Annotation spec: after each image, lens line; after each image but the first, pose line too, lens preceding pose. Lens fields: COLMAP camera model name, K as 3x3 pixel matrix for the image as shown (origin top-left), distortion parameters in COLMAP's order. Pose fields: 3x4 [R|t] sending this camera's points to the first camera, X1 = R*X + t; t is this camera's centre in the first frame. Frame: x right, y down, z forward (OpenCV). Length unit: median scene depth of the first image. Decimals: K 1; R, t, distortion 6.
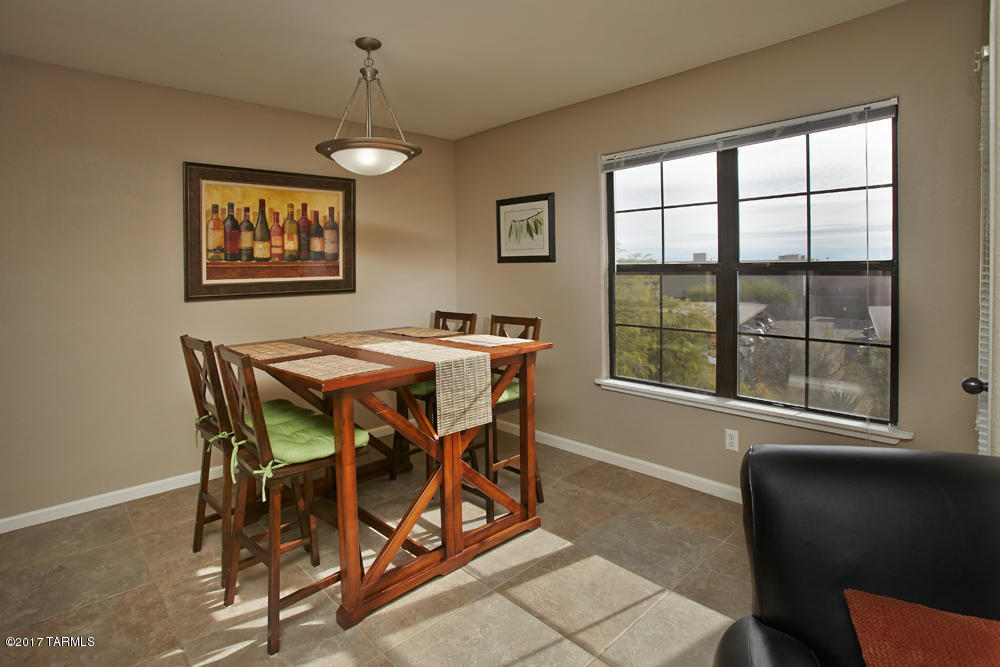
lens RADIAL K [[522.7, 0, 492.6], [0, 522.7, 257.9], [0, 0, 1]] dist [-0.038271, 0.000260]
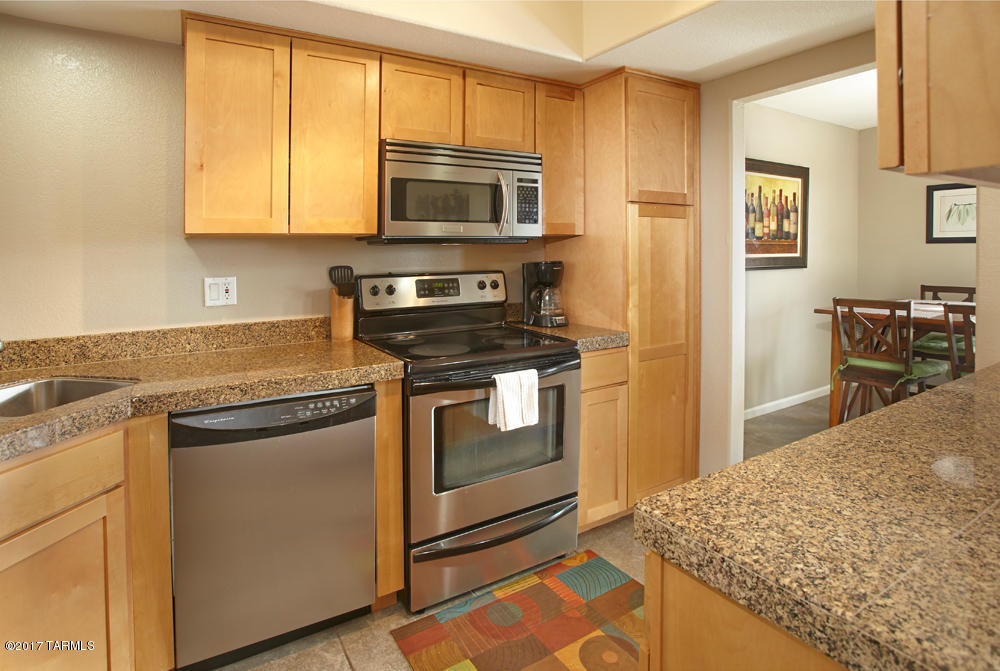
lens RADIAL K [[522.7, 0, 492.6], [0, 522.7, 259.9], [0, 0, 1]] dist [-0.038271, 0.000260]
pose [[0.984371, 0.013306, -0.175606, -0.798492], [-0.007435, 0.999393, 0.034046, 0.016813], [0.175952, -0.032209, 0.983872, -0.240722]]
